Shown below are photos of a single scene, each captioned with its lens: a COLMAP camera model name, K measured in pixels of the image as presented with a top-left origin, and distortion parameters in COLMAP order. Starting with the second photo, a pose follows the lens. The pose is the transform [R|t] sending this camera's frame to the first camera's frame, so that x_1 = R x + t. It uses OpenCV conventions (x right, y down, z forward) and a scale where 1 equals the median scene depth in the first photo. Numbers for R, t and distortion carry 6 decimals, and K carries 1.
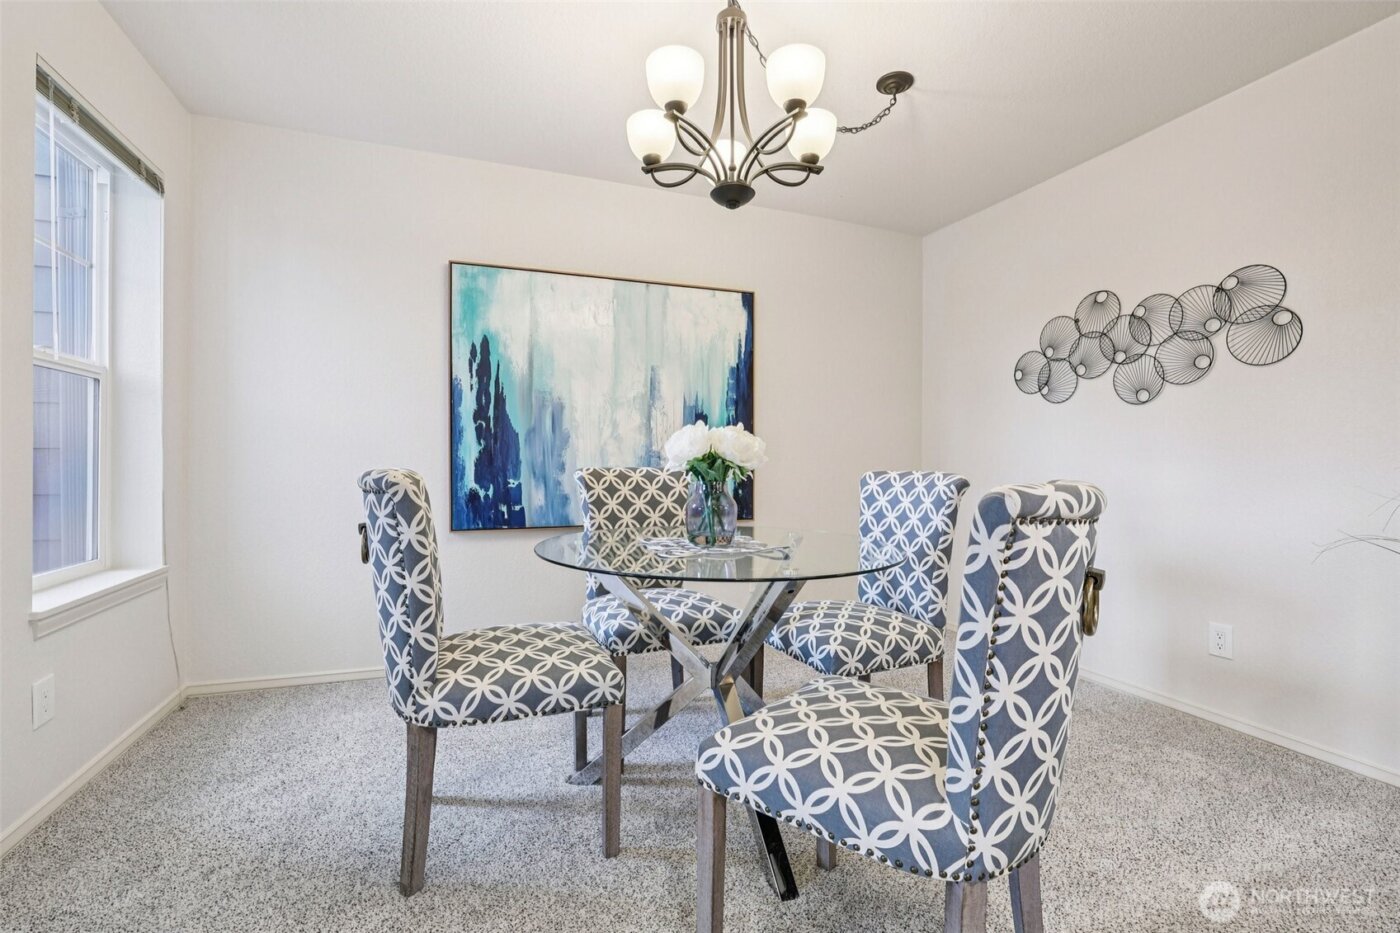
lens RADIAL K [[613.5, 0, 694.1], [0, 613.5, 463.8], [0, 0, 1]] dist [-0.042815, 0.012528]
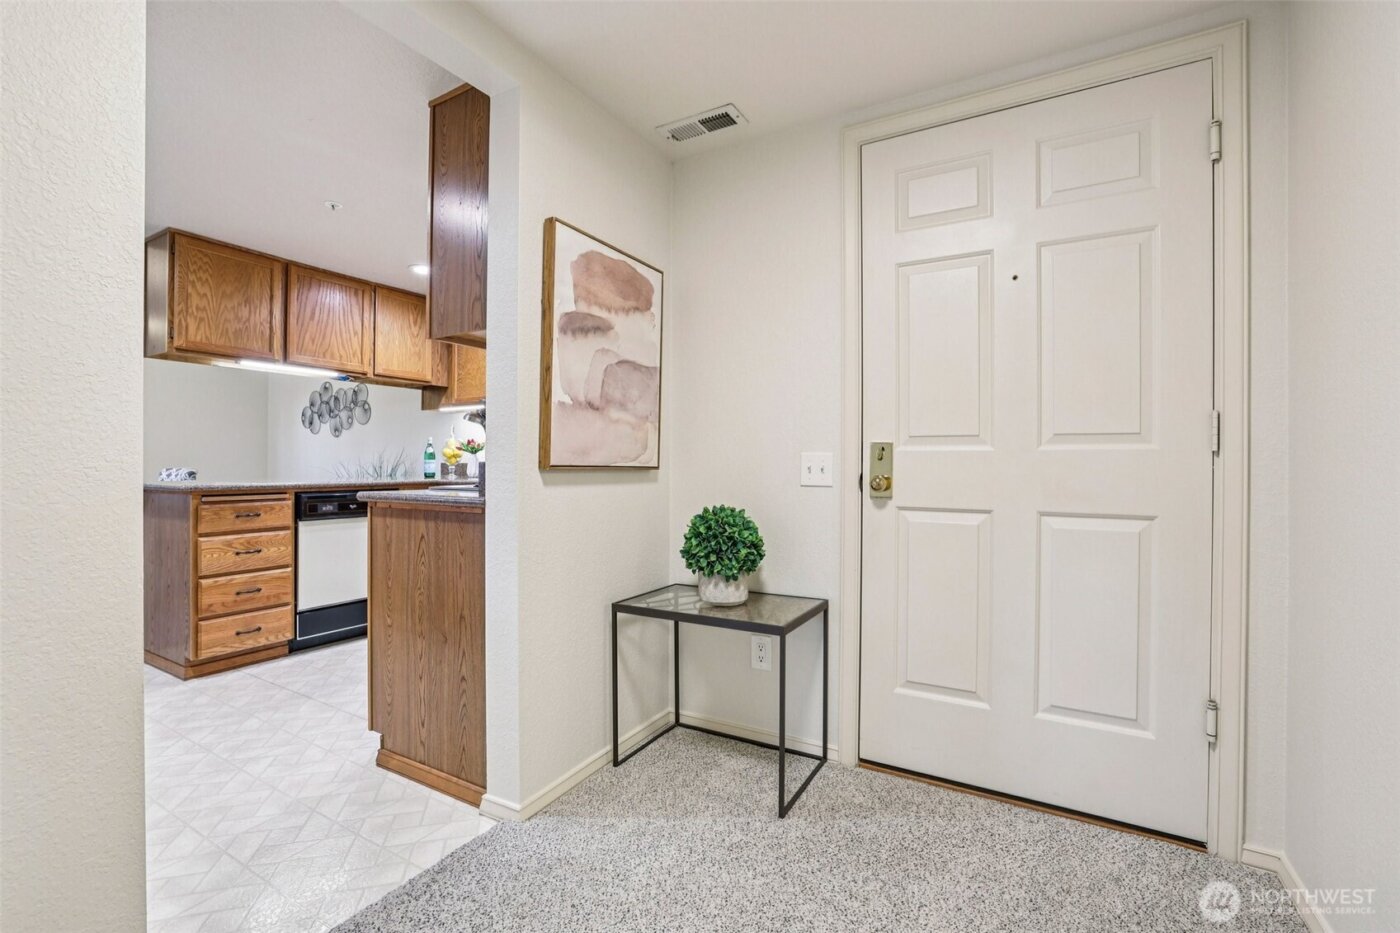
lens RADIAL K [[613.5, 0, 696.0], [0, 613.5, 463.1], [0, 0, 1]] dist [-0.042815, 0.012528]
pose [[0.784026, -0.003393, 0.620719, 0.364939], [0.005170, 0.999986, -0.001063, 0.005047], [-0.620707, 0.004043, 0.784032, -1.420099]]
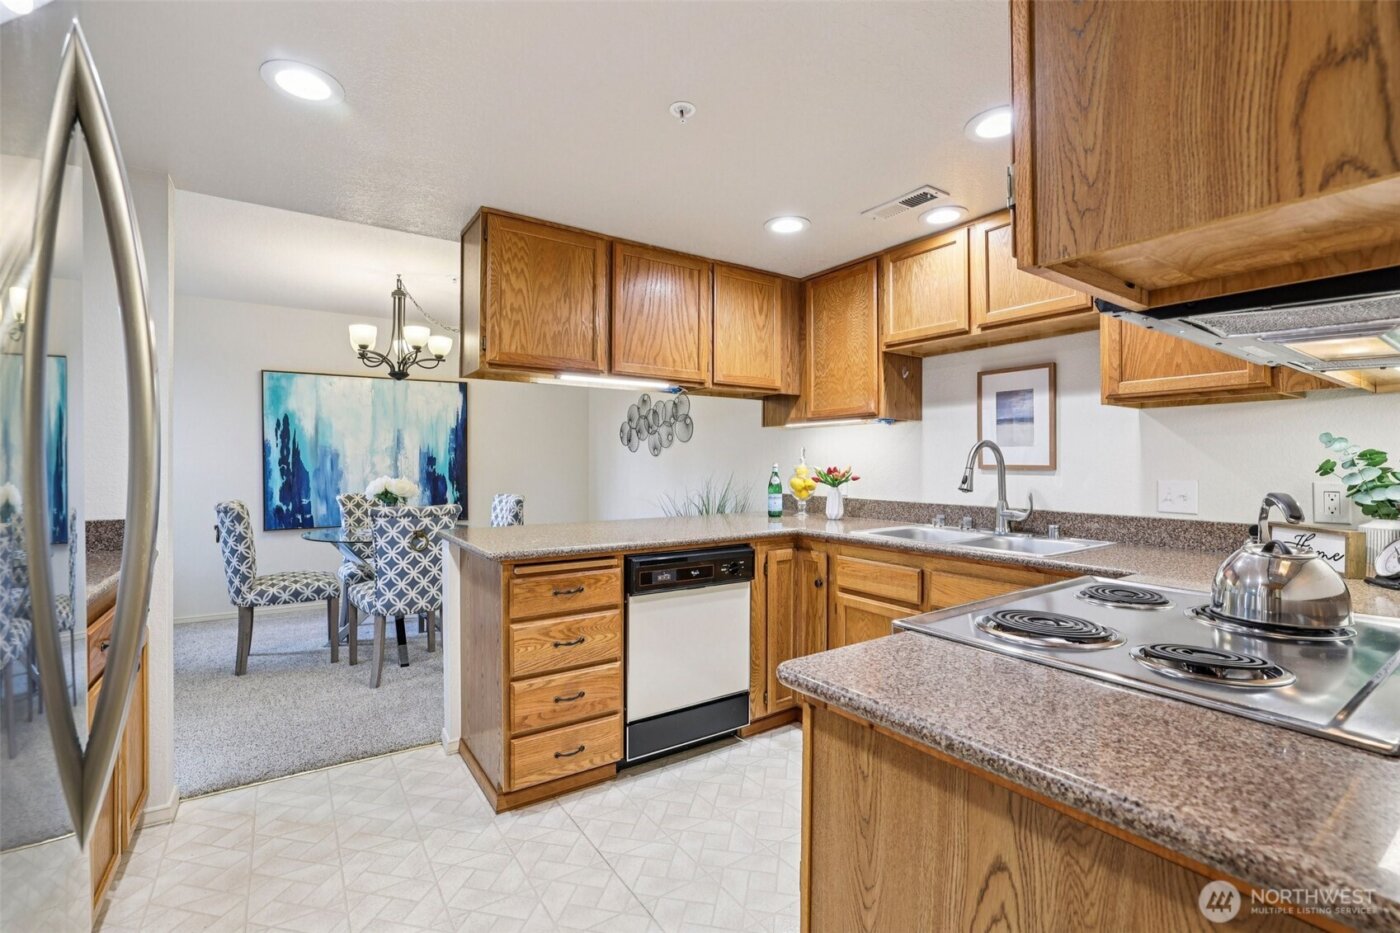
lens RADIAL K [[613.5, 0, 692.0], [0, 613.5, 463.2], [0, 0, 1]] dist [-0.042815, 0.012528]
pose [[0.975678, -0.005228, 0.219145, 0.387238], [0.005506, 0.999985, -0.000658, -0.068101], [-0.219138, 0.001849, 0.975692, -0.873893]]
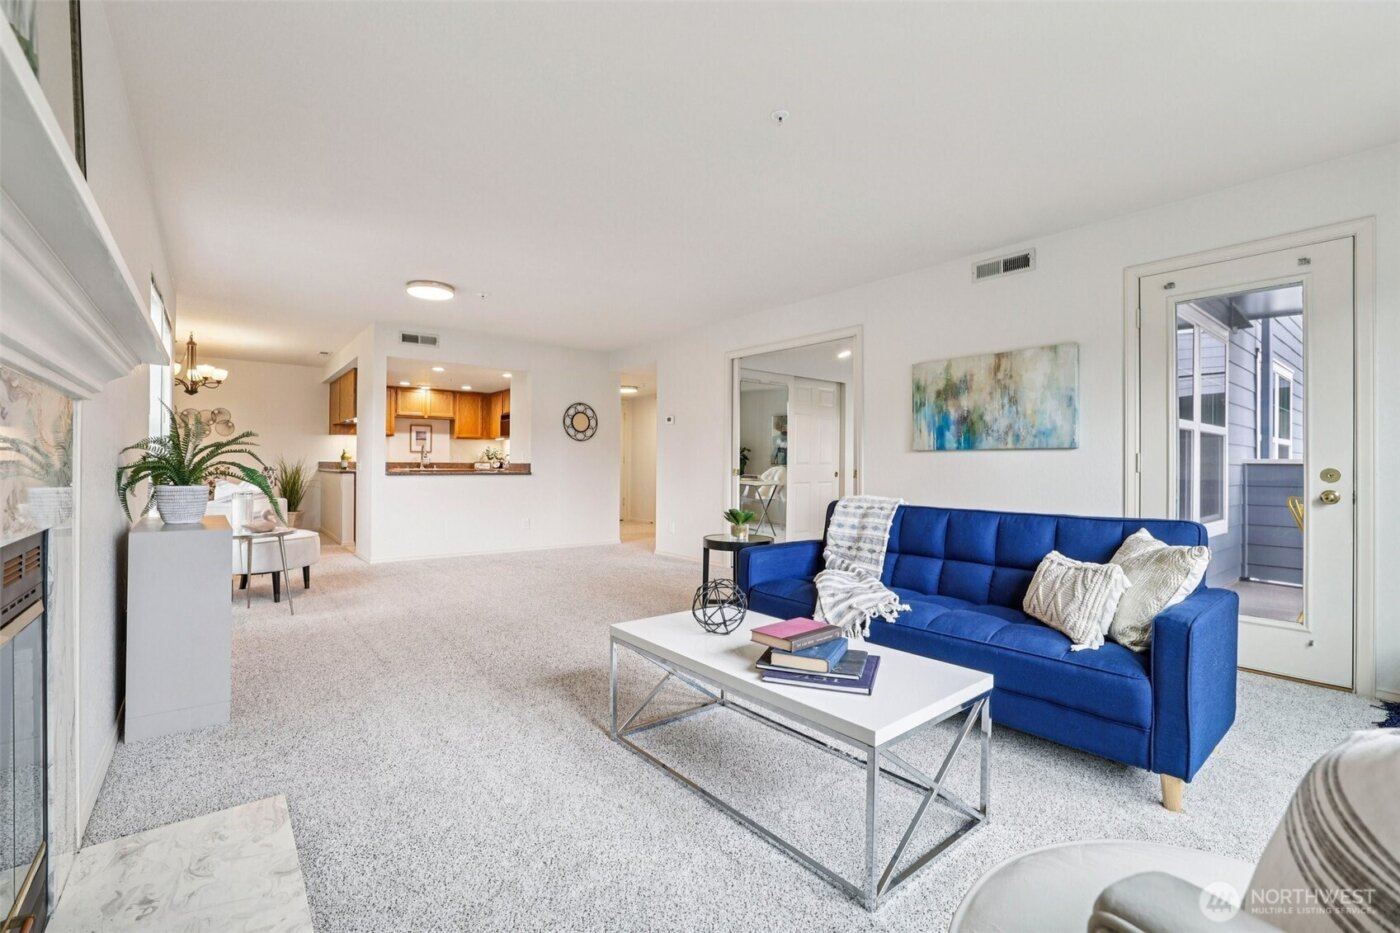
lens RADIAL K [[613.5, 0, 685.1], [0, 613.5, 464.9], [0, 0, 1]] dist [-0.042815, 0.012528]
pose [[-0.281899, -0.008501, 0.959406, -2.707230], [-0.006992, 0.999952, 0.006806, -0.019109], [-0.959419, -0.004789, -0.281945, -0.555510]]
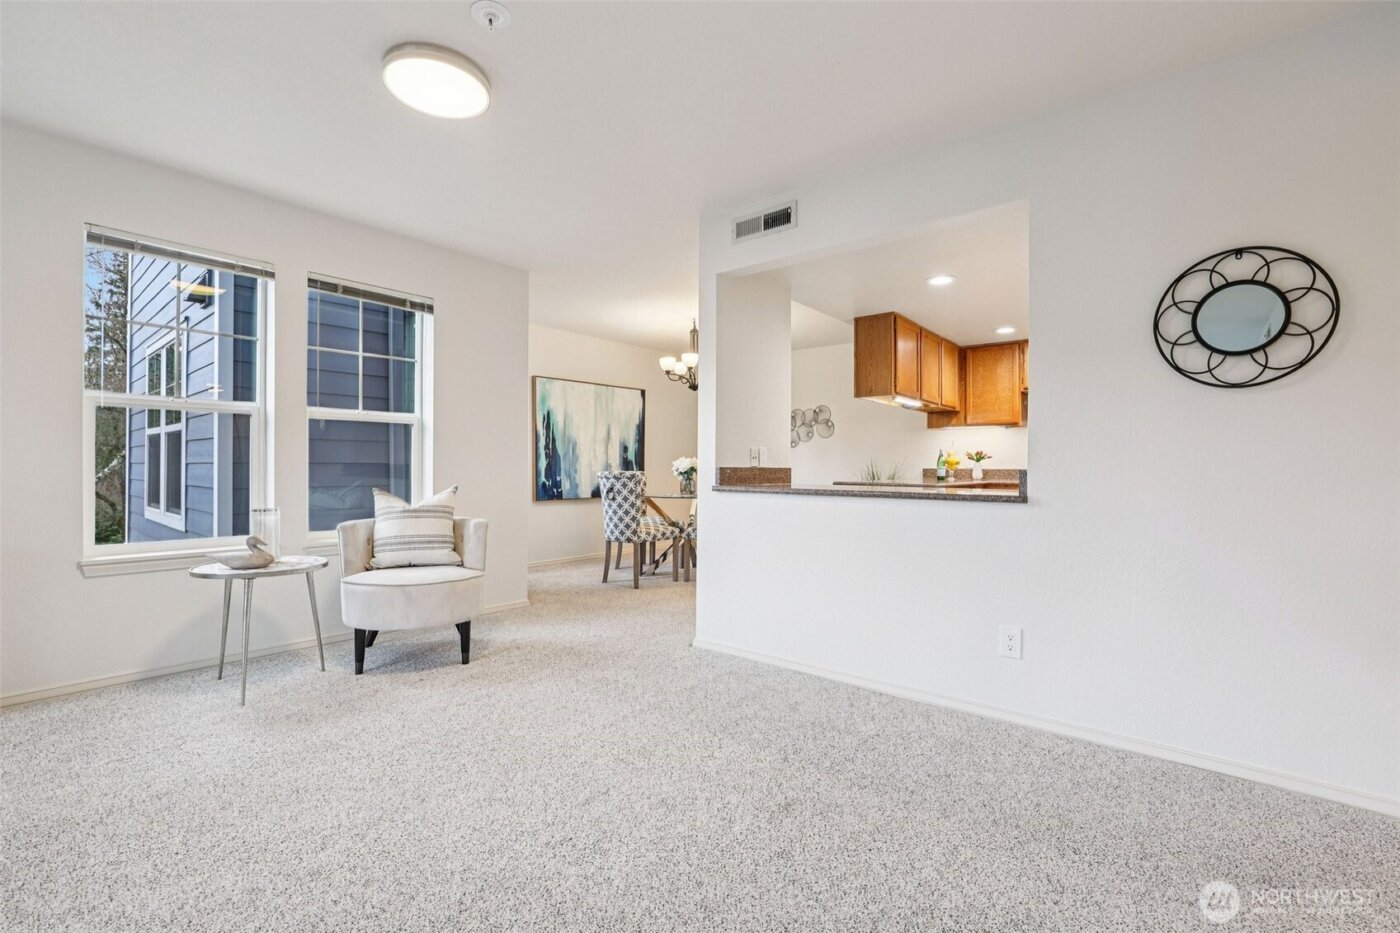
lens RADIAL K [[613.5, 0, 691.5], [0, 613.5, 470.6], [0, 0, 1]] dist [-0.042815, 0.012528]
pose [[0.875327, -0.005043, 0.483506, -0.957055], [0.002014, 0.999975, 0.006785, -0.010611], [-0.483528, -0.004965, 0.875315, -1.160681]]
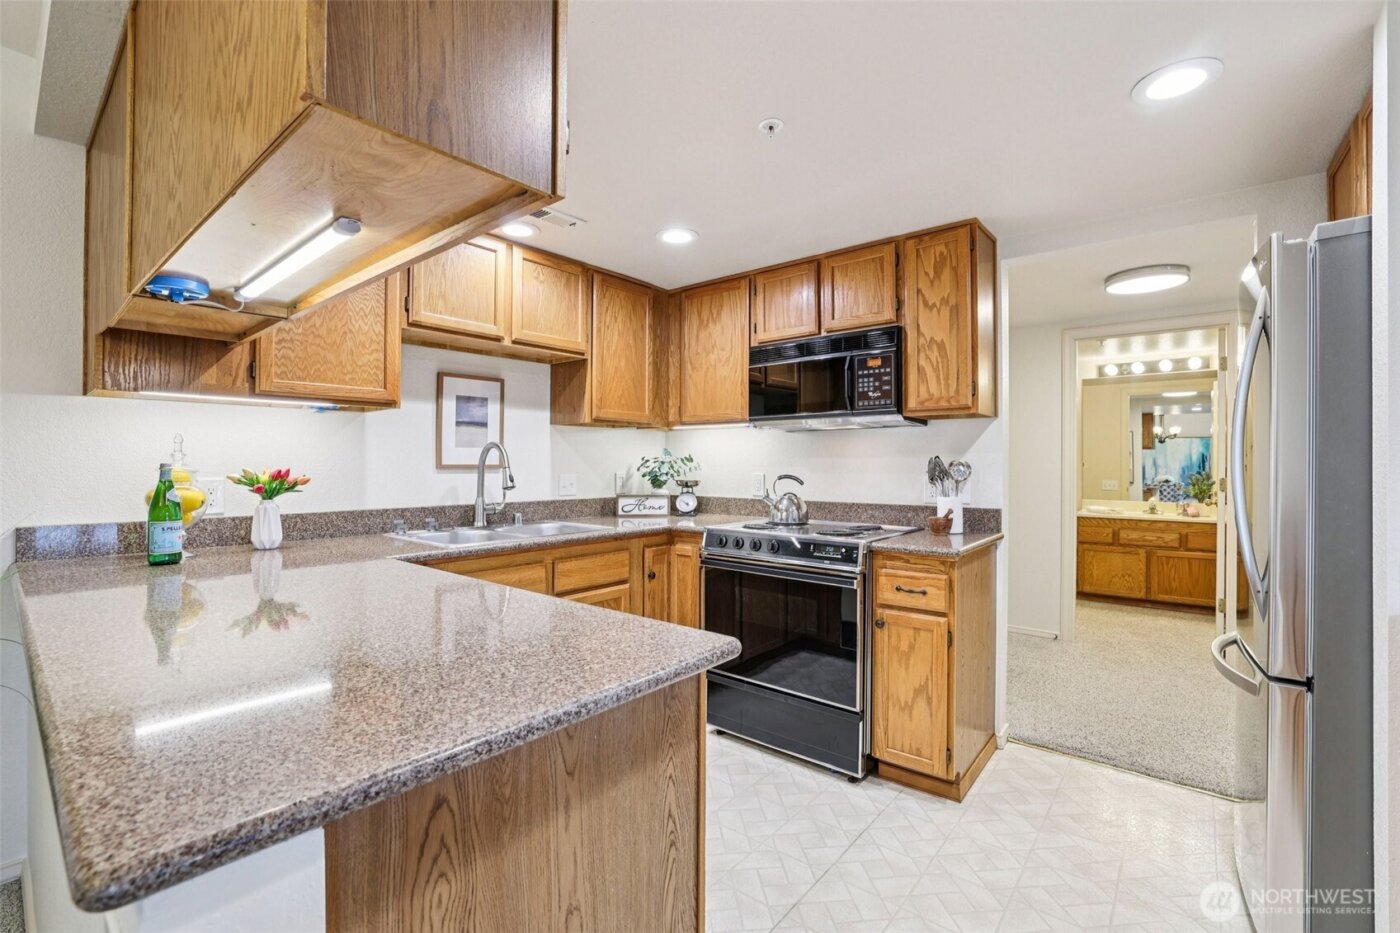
lens RADIAL K [[613.5, 0, 696.6], [0, 613.5, 460.0], [0, 0, 1]] dist [-0.042815, 0.012528]
pose [[-0.485609, -0.003618, 0.874169, -0.000195], [-0.001751, 0.999993, 0.003167, -0.074632], [-0.874175, 0.000007, -0.485612, 0.079057]]
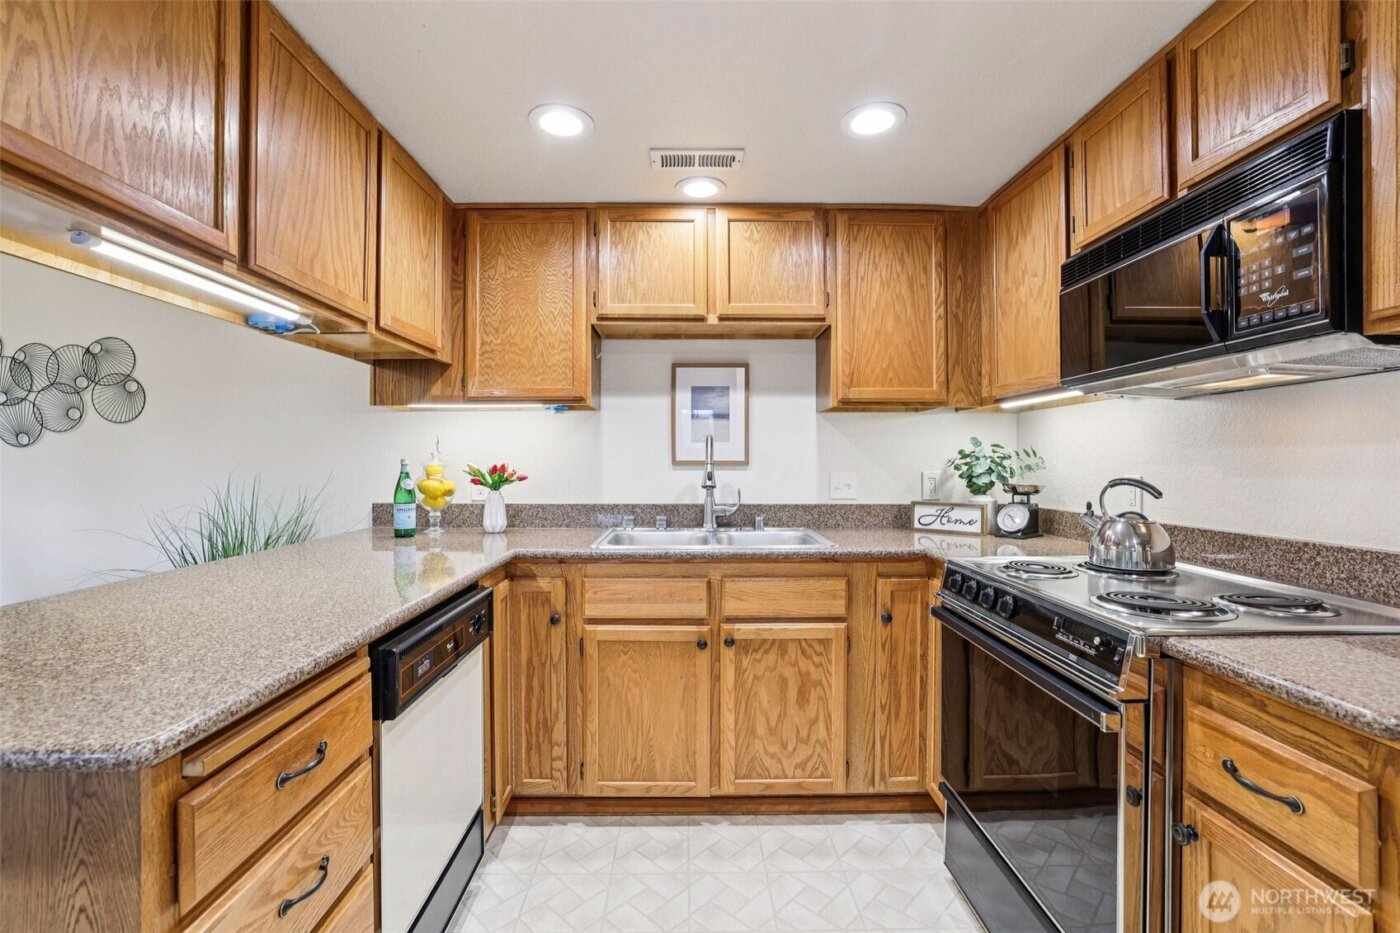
lens RADIAL K [[613.5, 0, 693.6], [0, 613.5, 460.8], [0, 0, 1]] dist [-0.042815, 0.012528]
pose [[0.349877, -0.006595, 0.936772, 0.180737], [0.005838, 0.999971, 0.004859, -0.067620], [-0.936777, 0.003769, 0.349905, -0.388906]]
